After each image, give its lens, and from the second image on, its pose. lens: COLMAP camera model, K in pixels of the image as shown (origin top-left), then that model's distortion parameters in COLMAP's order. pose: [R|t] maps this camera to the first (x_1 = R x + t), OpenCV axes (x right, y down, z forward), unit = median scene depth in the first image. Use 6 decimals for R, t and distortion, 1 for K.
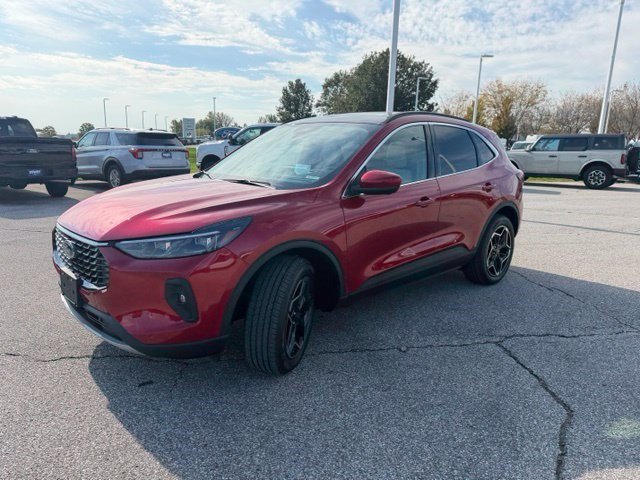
lens RADIAL K [[451.2, 0, 318.2], [0, 451.2, 244.5], [0, 0, 1]] dist [0.027693, -0.038390]
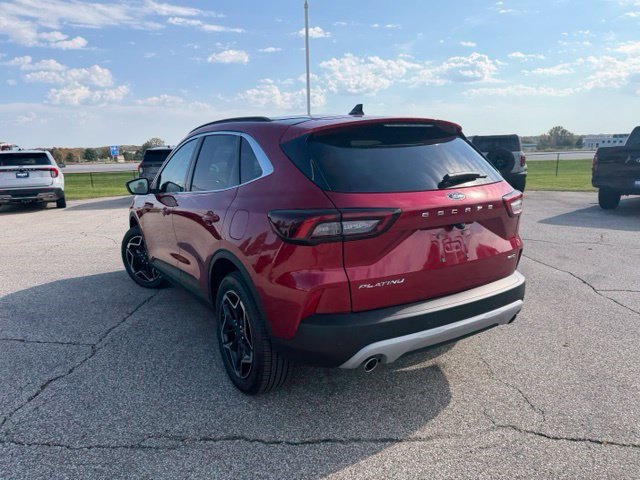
lens RADIAL K [[451.2, 0, 313.5], [0, 451.2, 233.7], [0, 0, 1]] dist [0.027693, -0.038390]
pose [[-0.200403, 0.154362, -0.967477, 0.189155], [-0.189754, 0.962695, 0.192905, -0.049669], [0.961162, 0.222241, -0.163636, 0.238080]]
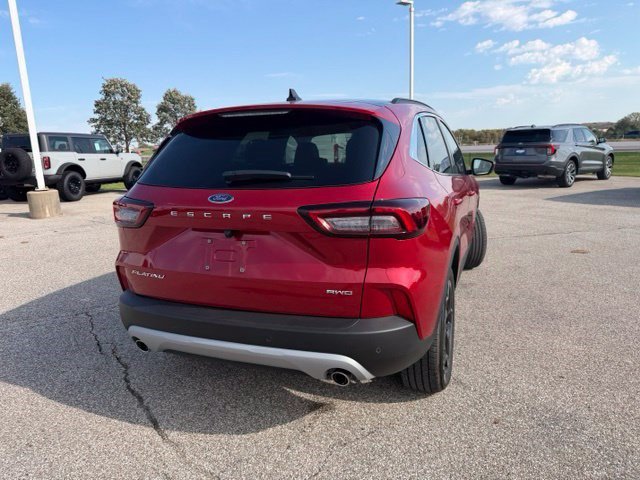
lens RADIAL K [[451.2, 0, 315.7], [0, 451.2, 234.0], [0, 0, 1]] dist [0.027693, -0.038390]
pose [[-0.907844, 0.089342, -0.409679, 0.101307], [-0.074818, 0.926842, 0.367921, -0.071710], [0.412579, 0.364666, -0.834744, 0.335001]]
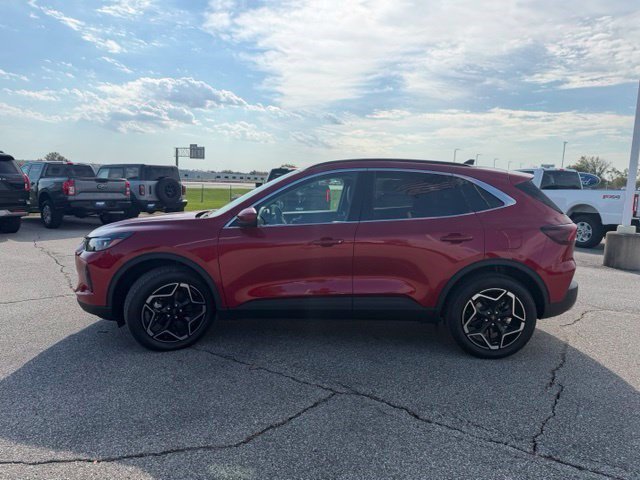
lens RADIAL K [[451.2, 0, 314.3], [0, 451.2, 241.7], [0, 0, 1]] dist [0.027693, -0.038390]
pose [[0.724358, 0.091504, -0.683325, 0.145125], [-0.163201, 0.985741, -0.041001, -0.007407], [0.669829, 0.141219, 0.728963, 0.034180]]
